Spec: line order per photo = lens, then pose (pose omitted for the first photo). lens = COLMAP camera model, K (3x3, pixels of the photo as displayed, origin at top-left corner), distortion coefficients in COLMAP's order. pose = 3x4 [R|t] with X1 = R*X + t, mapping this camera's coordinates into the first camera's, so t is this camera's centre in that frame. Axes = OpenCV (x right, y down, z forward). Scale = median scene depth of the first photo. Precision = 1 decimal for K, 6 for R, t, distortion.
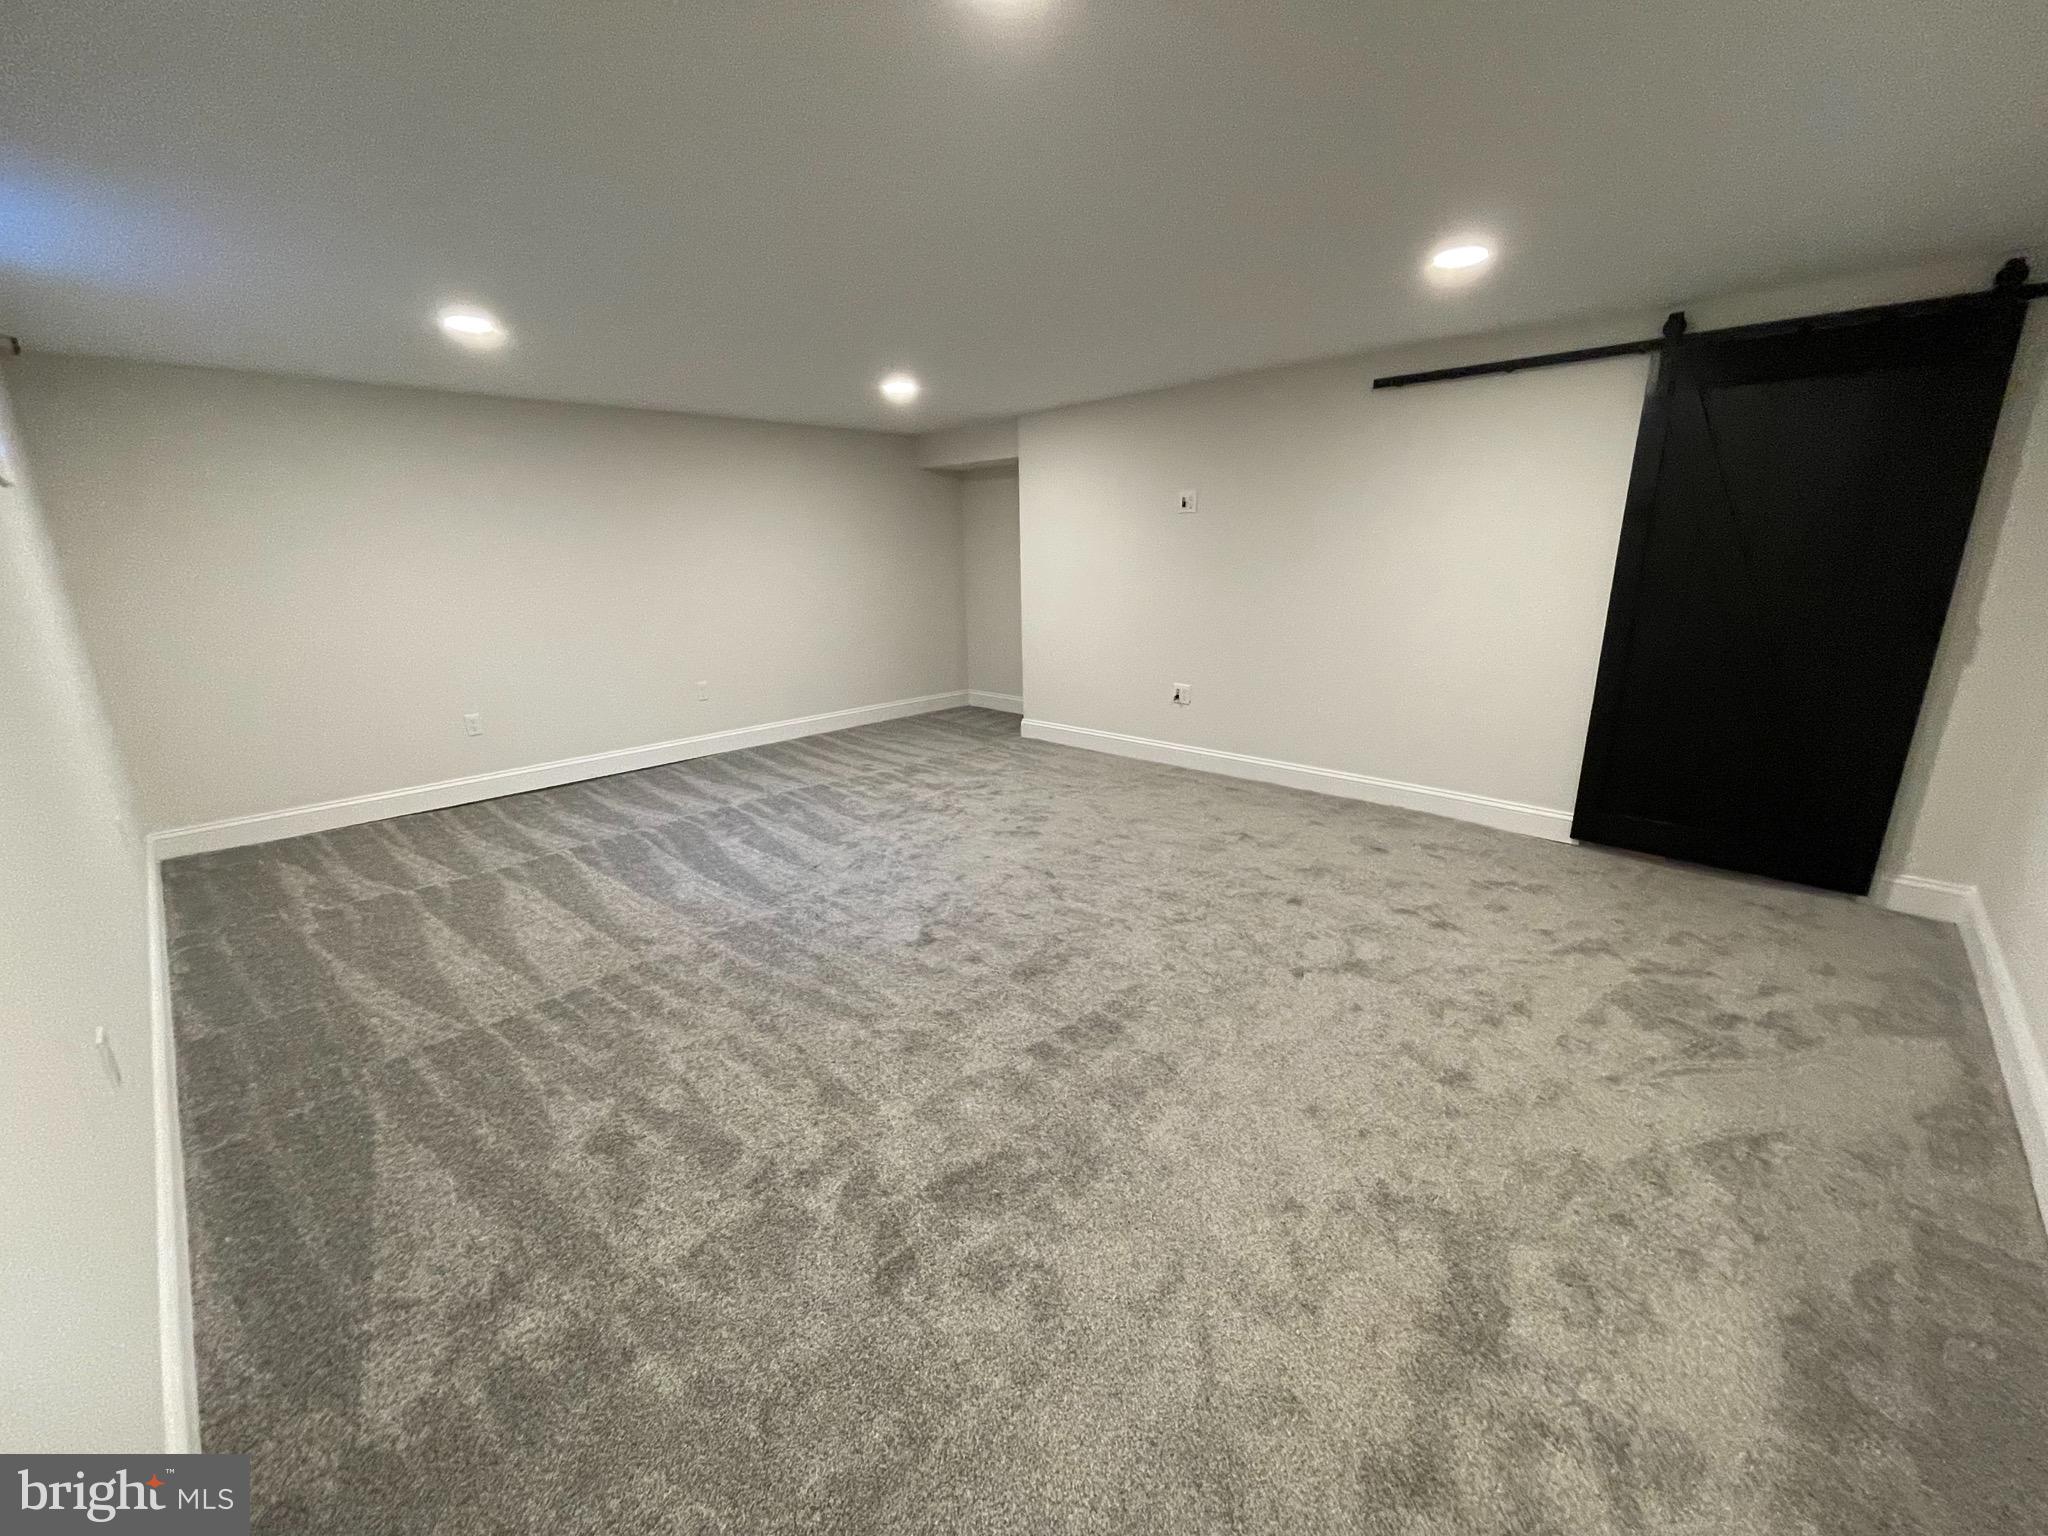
lens RADIAL K [[823.8, 0, 1015.3], [0, 823.8, 769.2], [0, 0, 1]] dist [-0.000591, -0.000183]
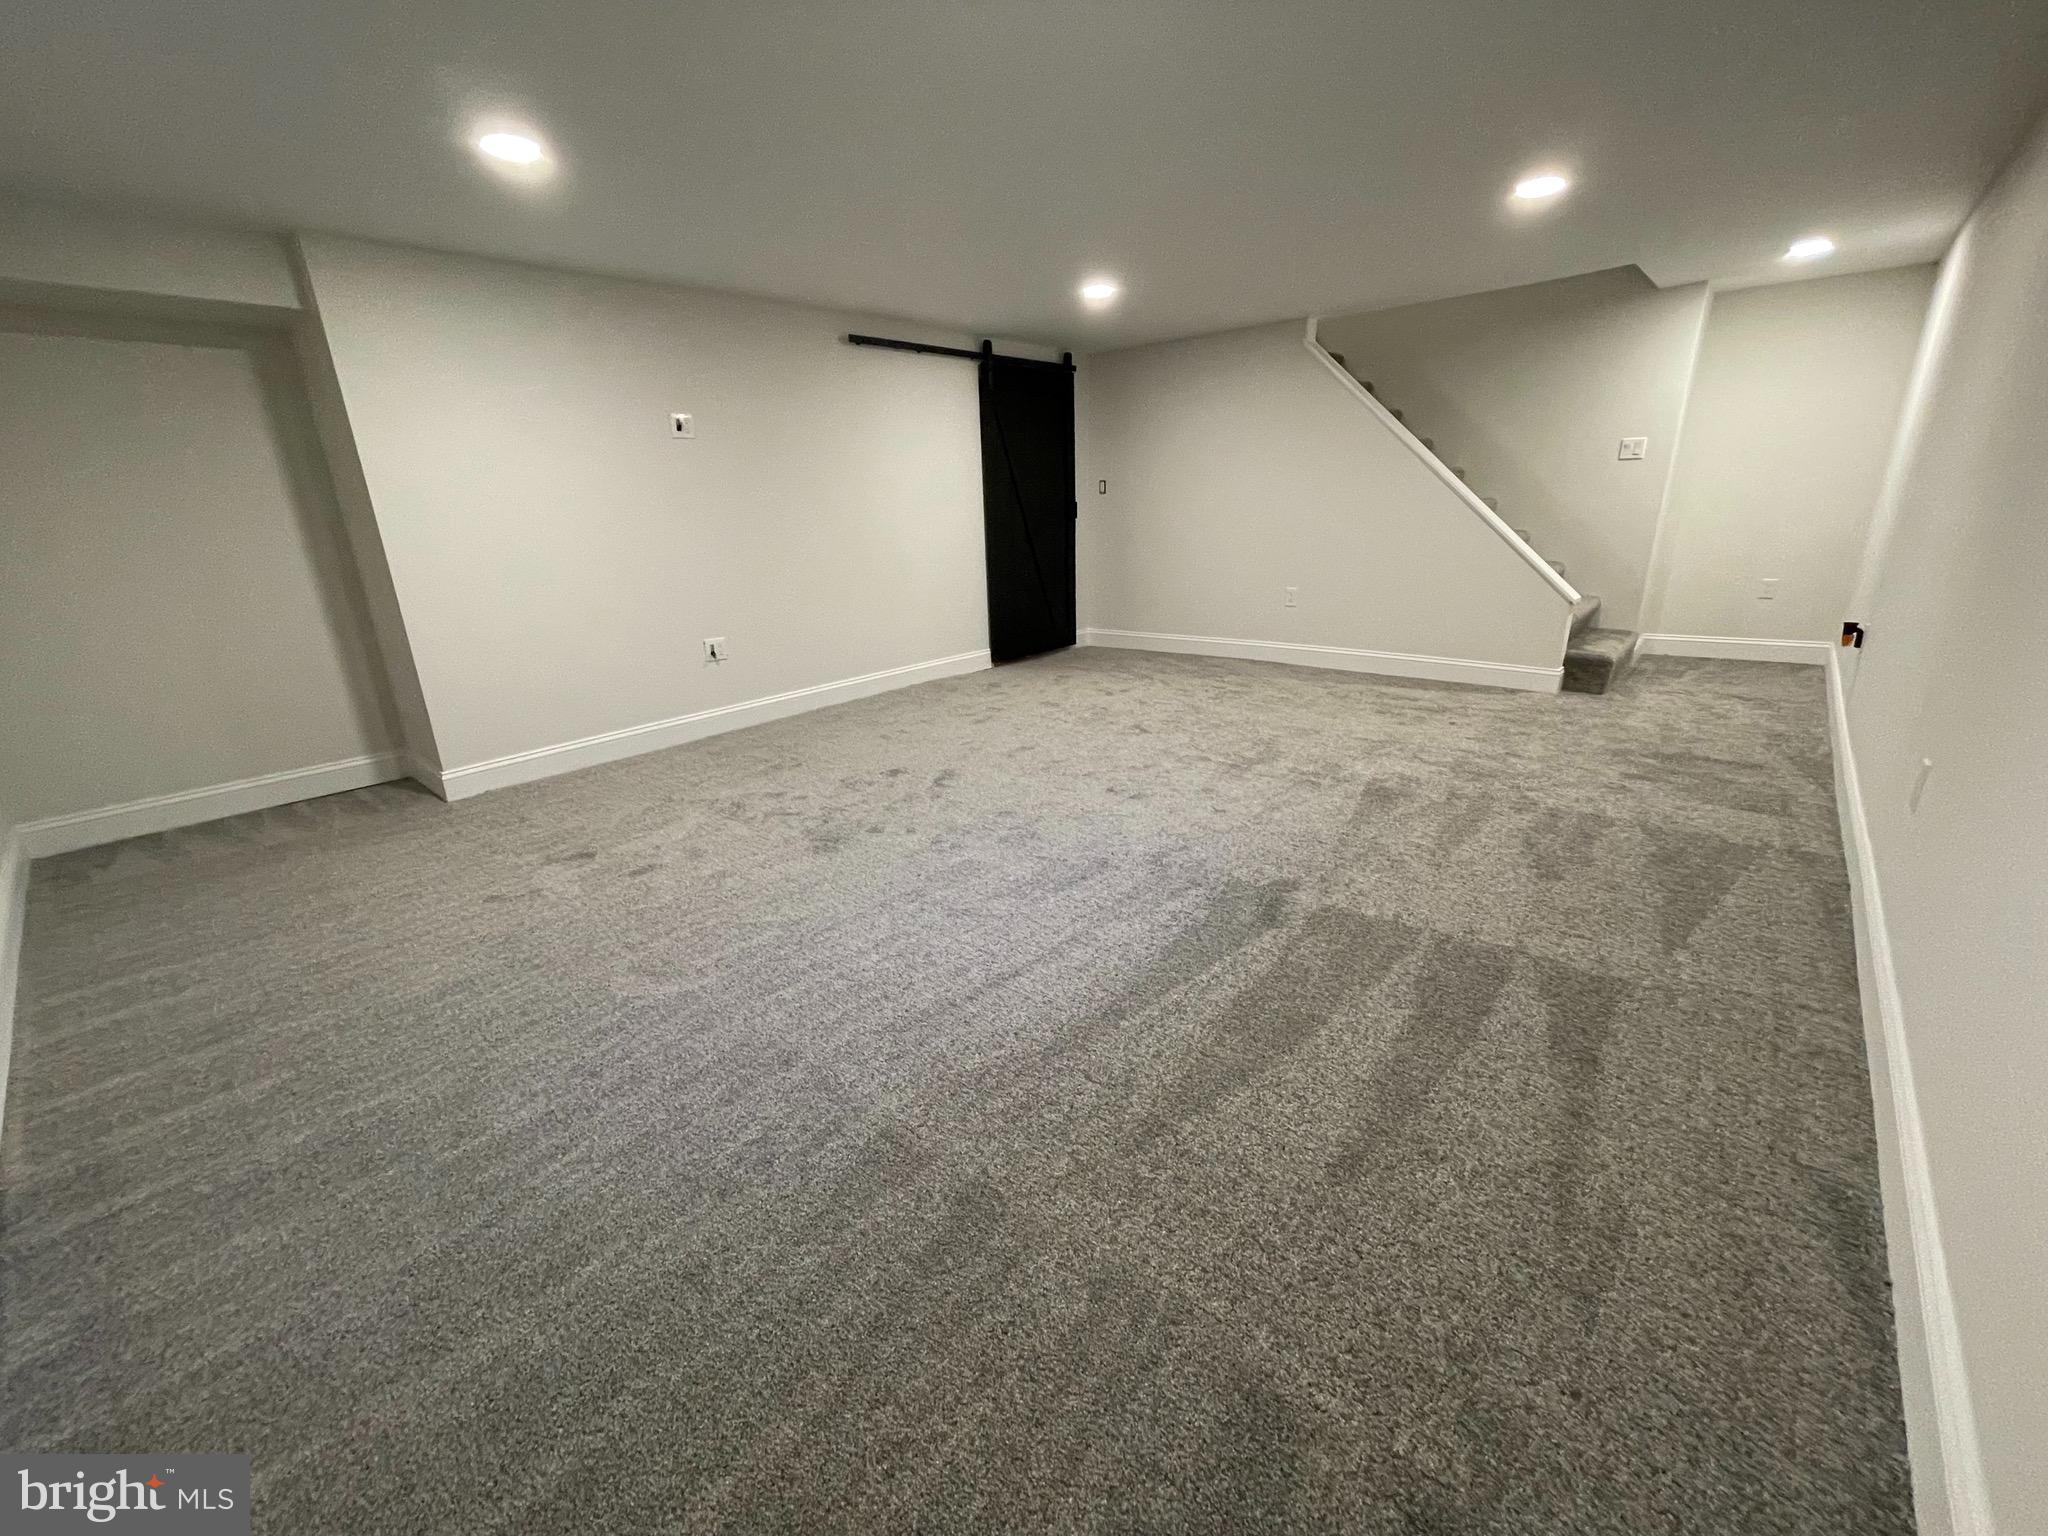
lens RADIAL K [[823.8, 0, 1015.3], [0, 823.8, 769.2], [0, 0, 1]] dist [-0.000591, -0.000183]
pose [[-0.026111, -0.295532, 0.954976, -0.876017], [0.297396, 0.909752, 0.289668, -0.172889], [-0.954397, 0.291569, 0.064136, 0.865655]]
